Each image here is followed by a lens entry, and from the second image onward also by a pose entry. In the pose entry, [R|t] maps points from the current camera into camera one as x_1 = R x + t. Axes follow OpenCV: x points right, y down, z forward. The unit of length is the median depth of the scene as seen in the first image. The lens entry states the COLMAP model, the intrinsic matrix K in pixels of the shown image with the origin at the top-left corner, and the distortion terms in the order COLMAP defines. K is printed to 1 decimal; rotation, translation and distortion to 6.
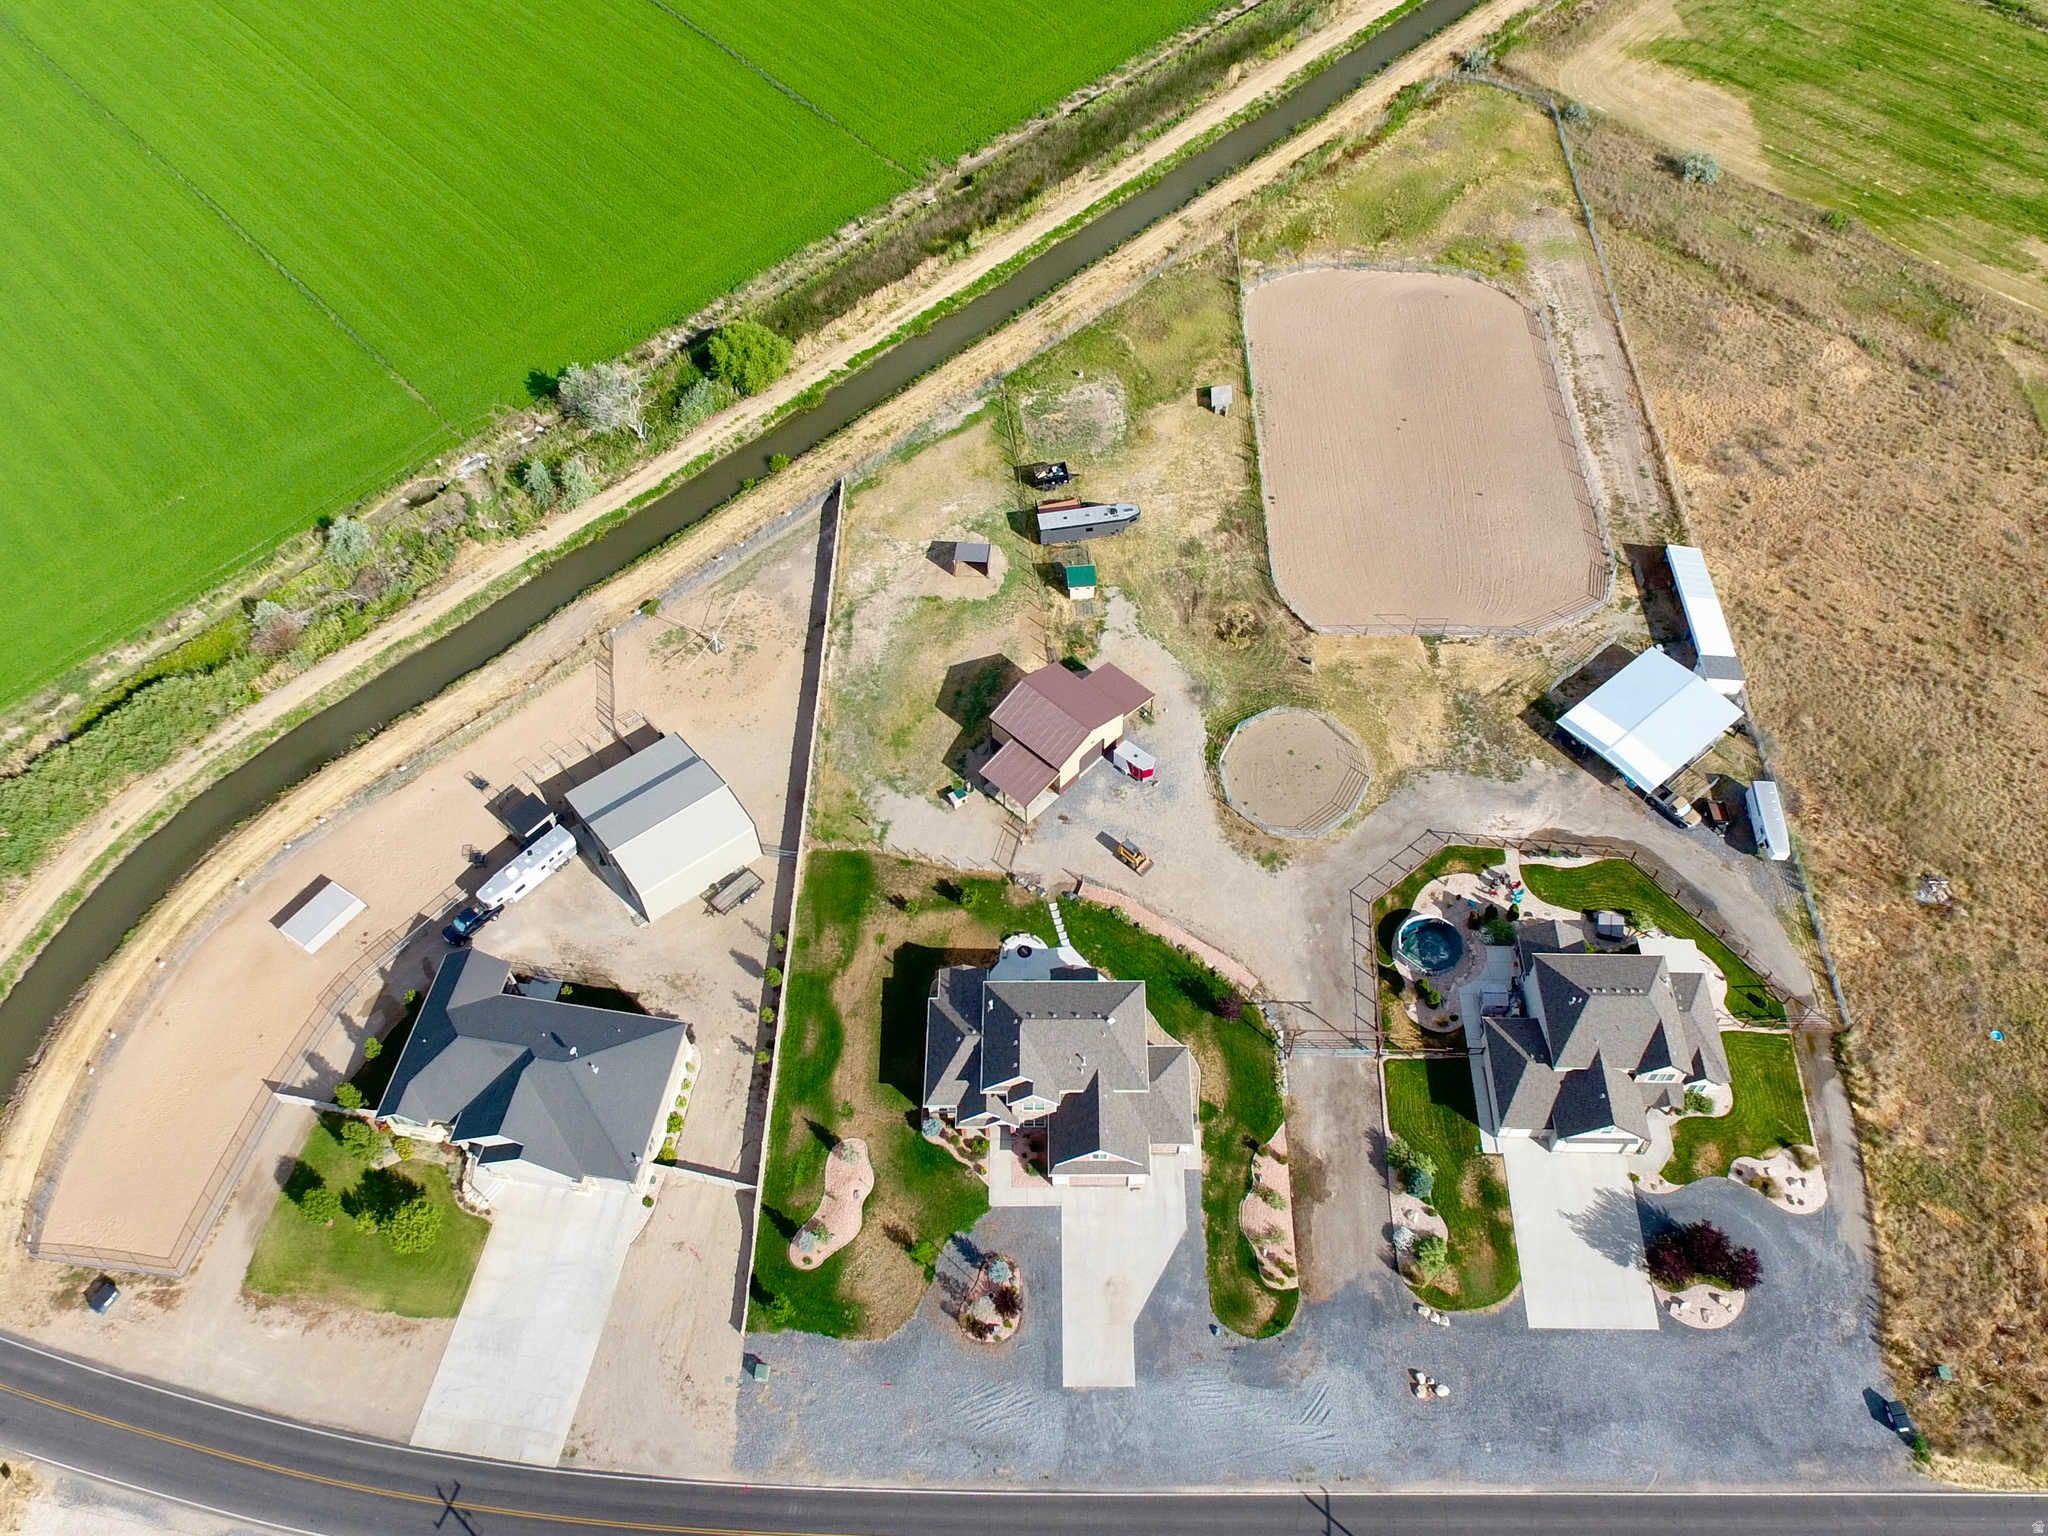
lens RADIAL K [[1580.7, 0, 1030.8], [0, 1580.7, 724.6], [0, 0, 1]] dist [-0.006849, 0.003792]
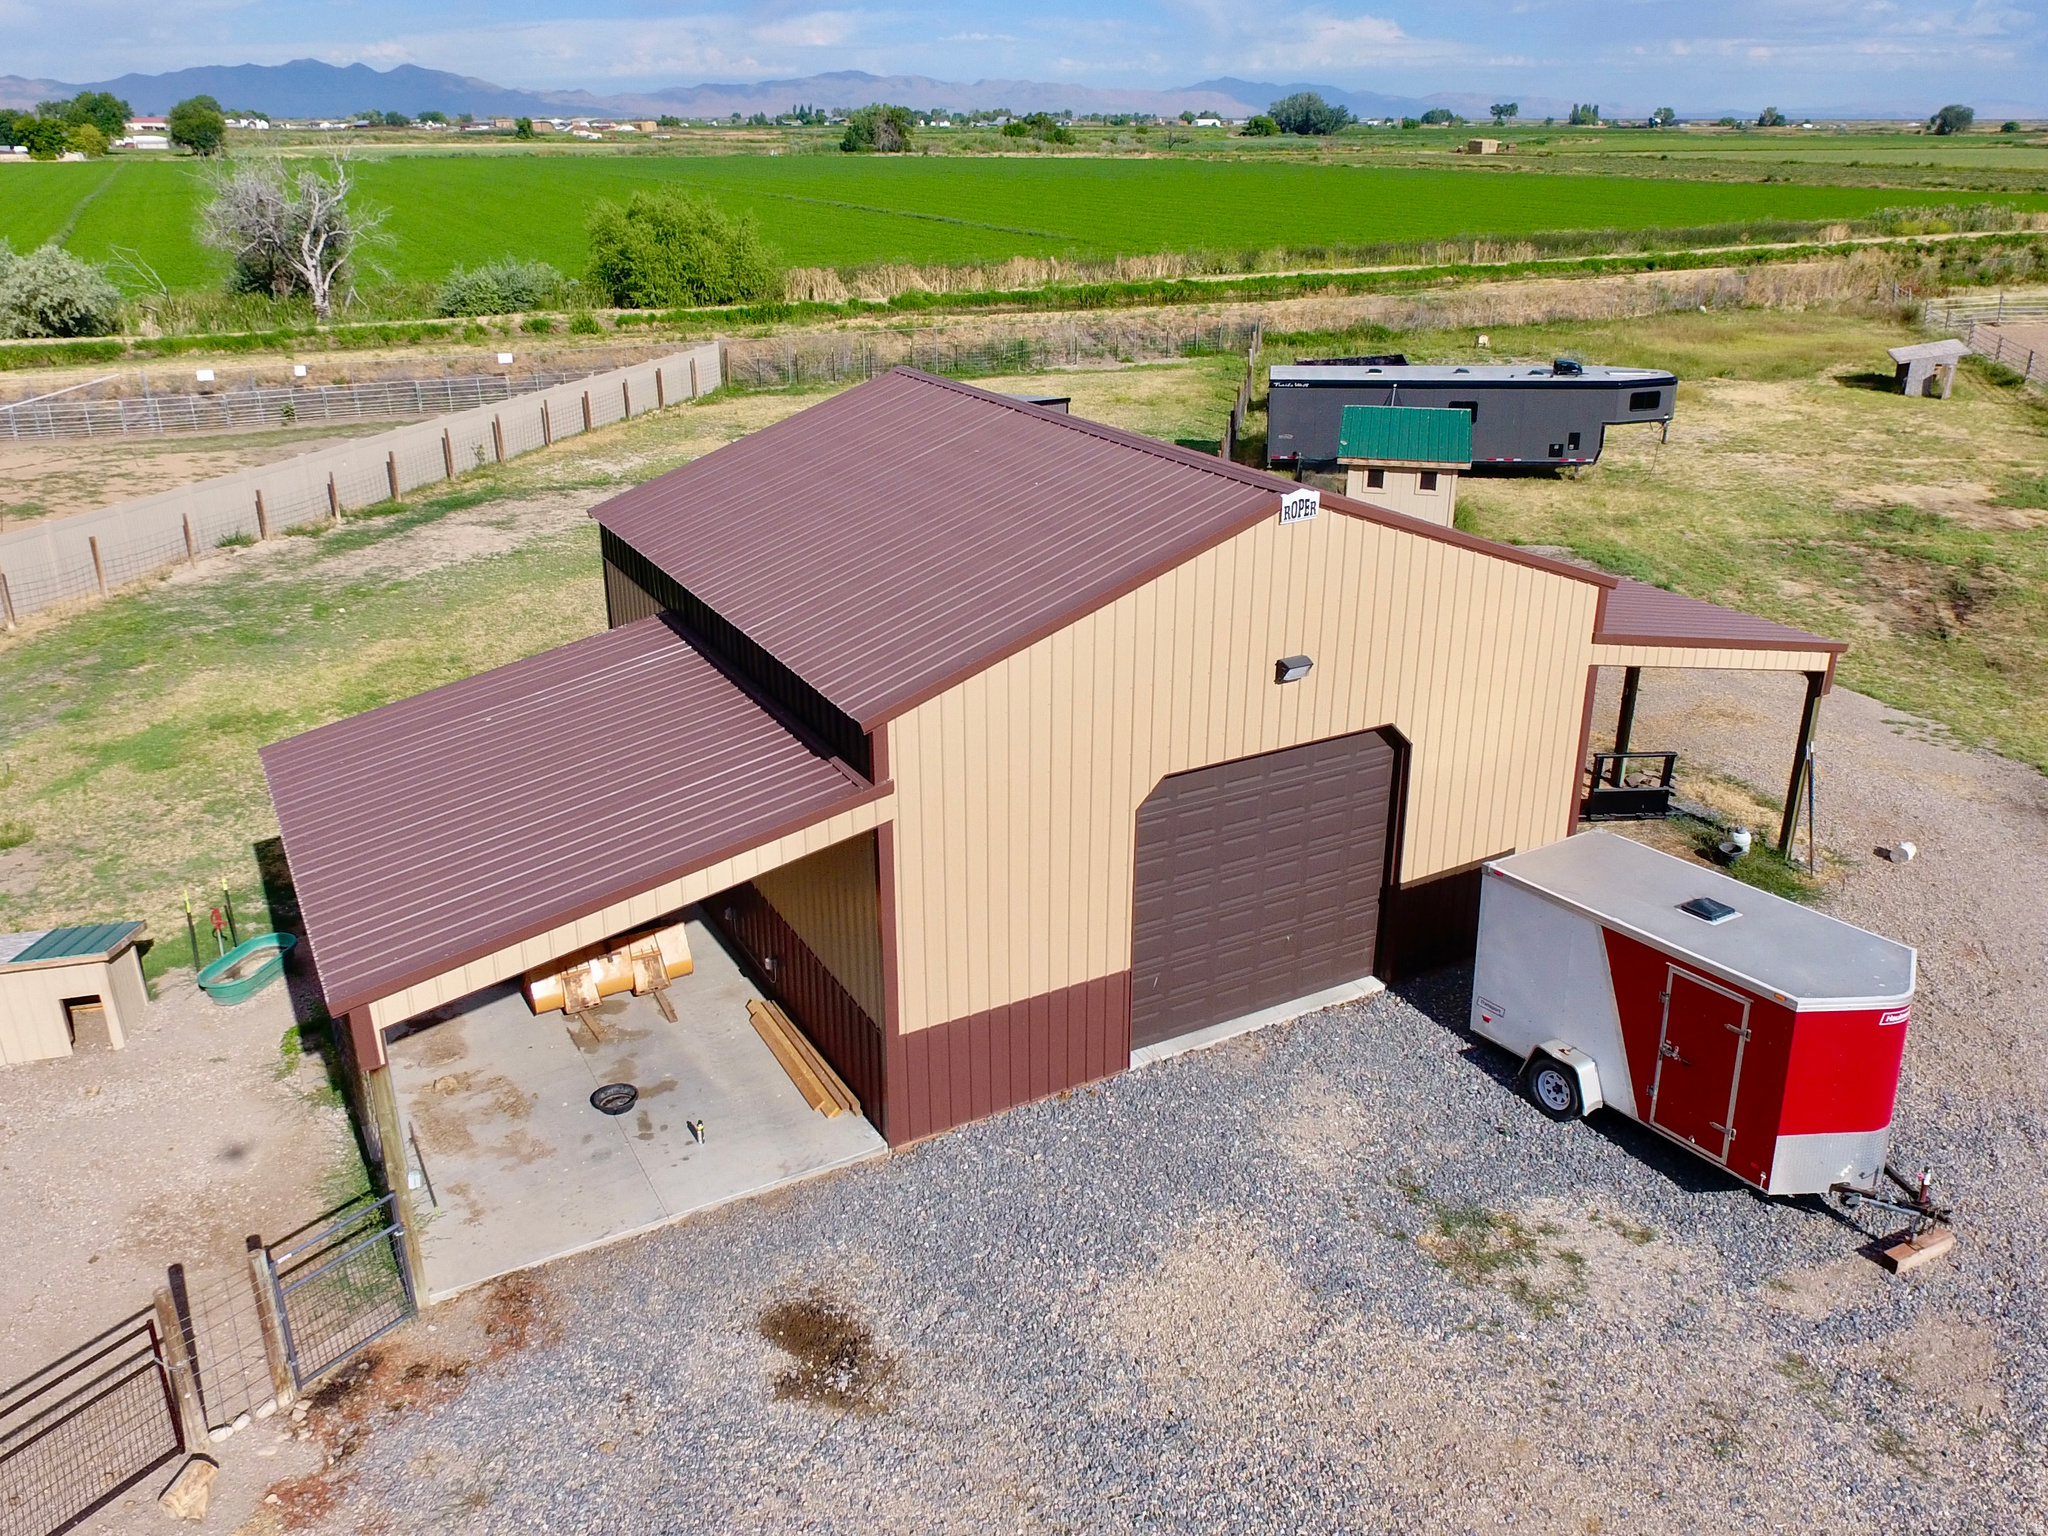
lens RADIAL K [[1580.7, 0, 1031.5], [0, 1580.7, 757.0], [0, 0, 1]] dist [-0.006849, 0.003792]
pose [[0.955979, 0.121396, -0.267146, 0.052975], [-0.240868, 0.844613, -0.478134, 0.073361], [0.167591, 0.521433, 0.836672, 0.939257]]
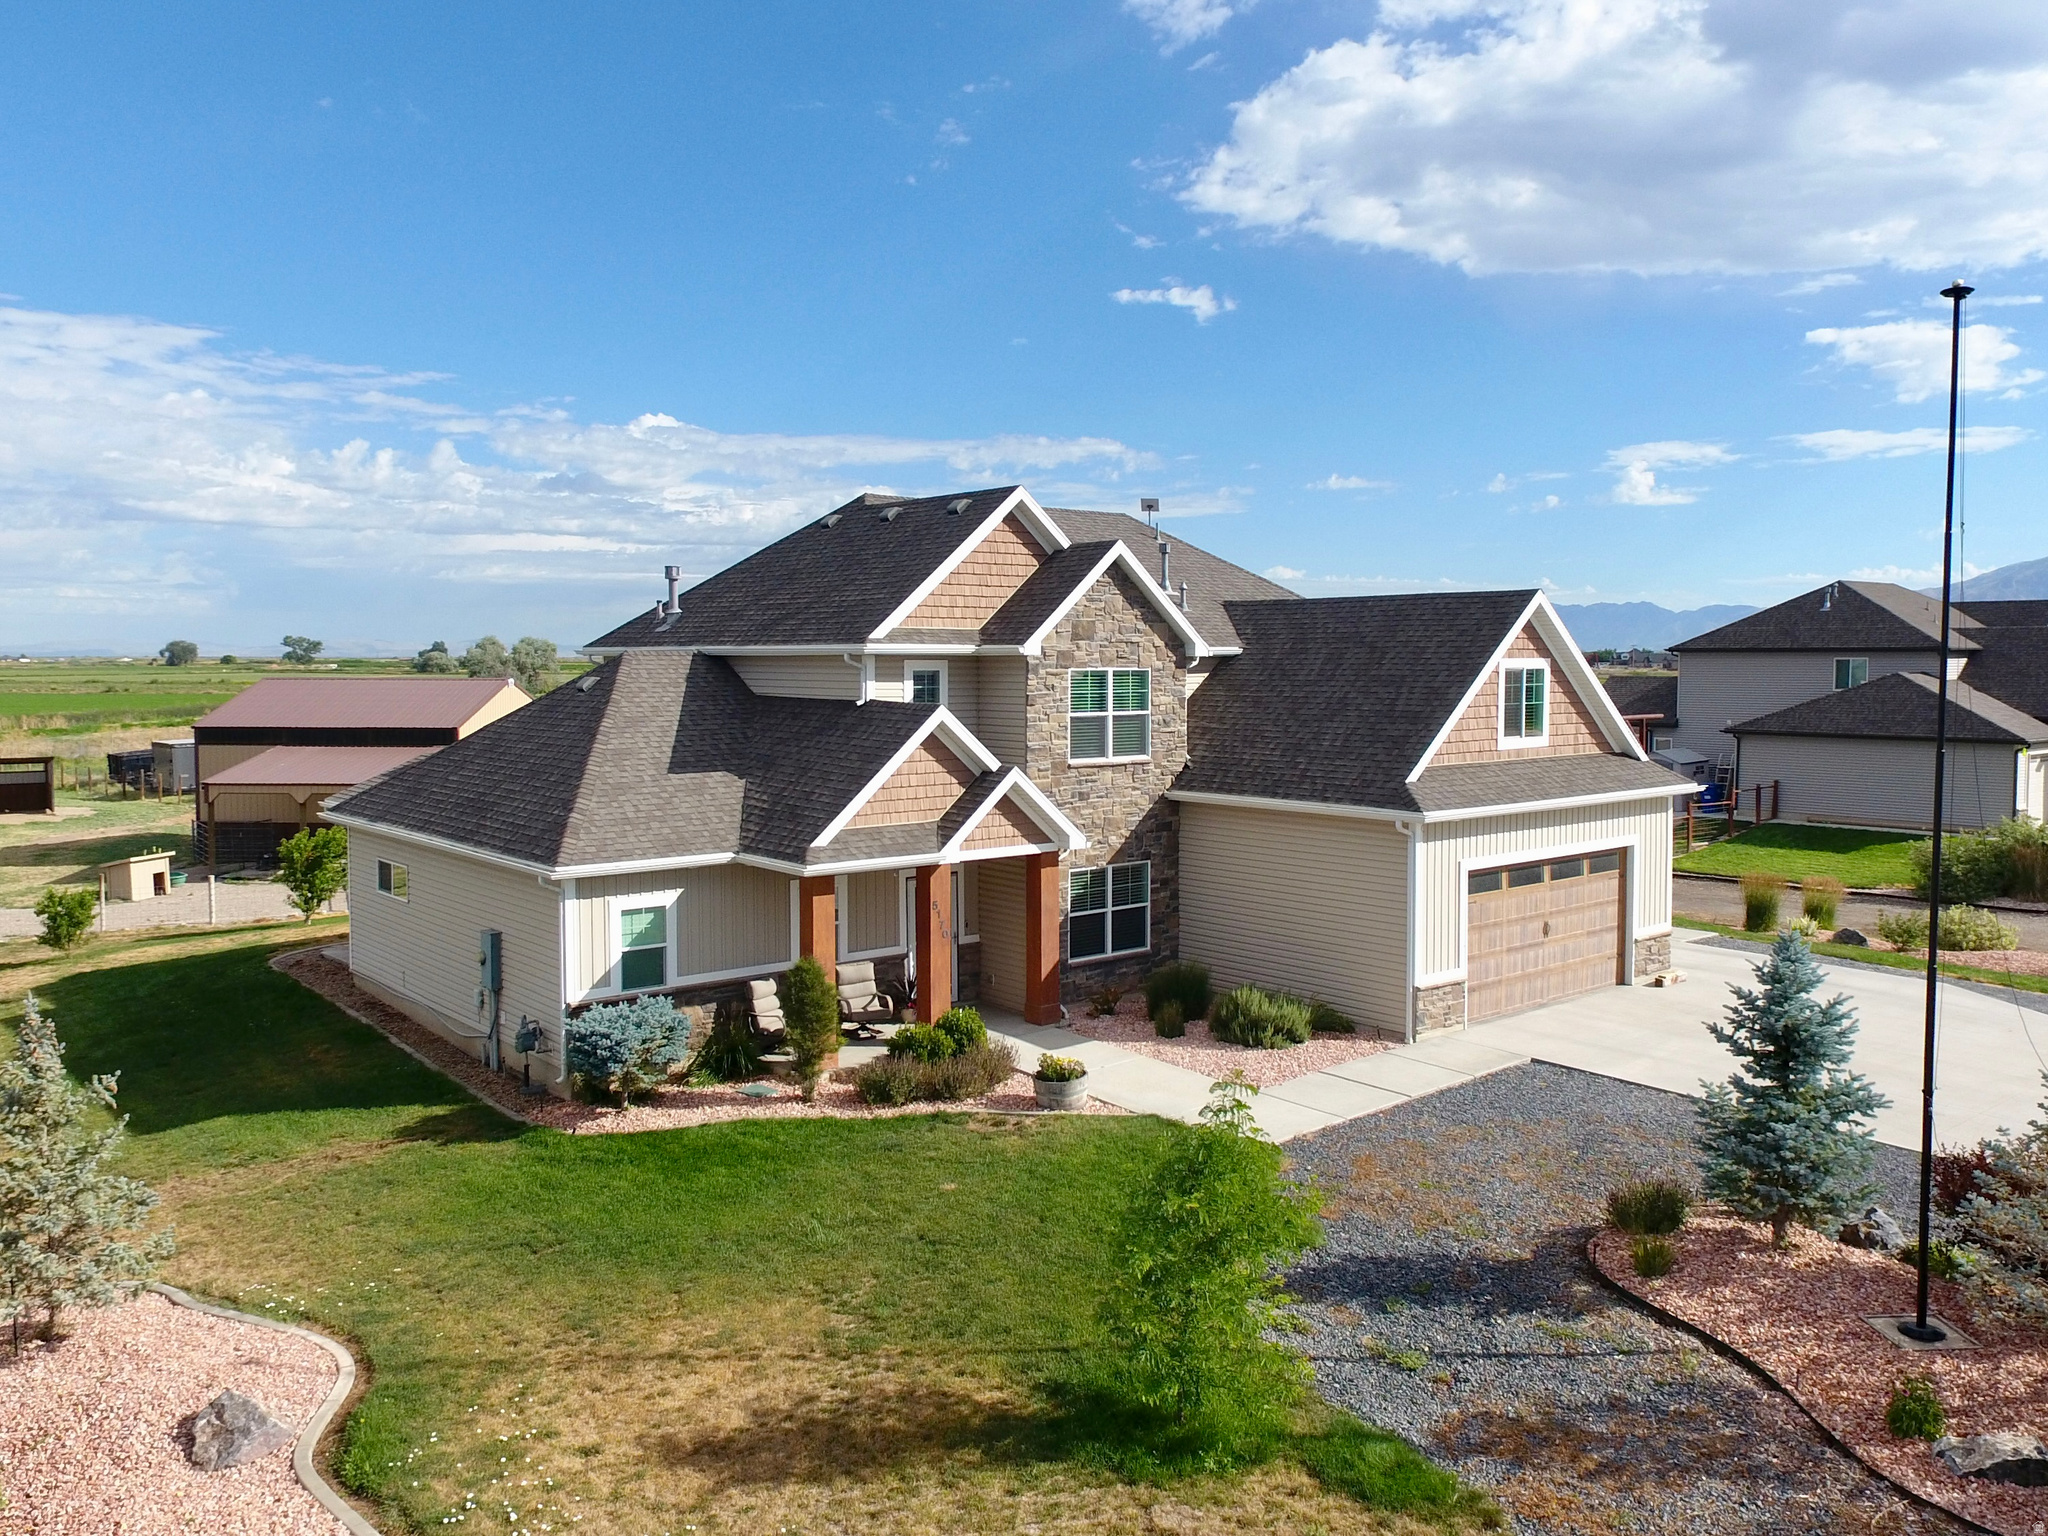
lens RADIAL K [[1580.7, 0, 1027.4], [0, 1580.7, 769.2], [0, 0, 1]] dist [-0.006849, 0.003792]
pose [[0.760017, -0.034367, 0.648993, -0.117108], [0.512656, 0.645467, -0.566176, 0.306322], [-0.399446, 0.763015, 0.508185, 0.786666]]
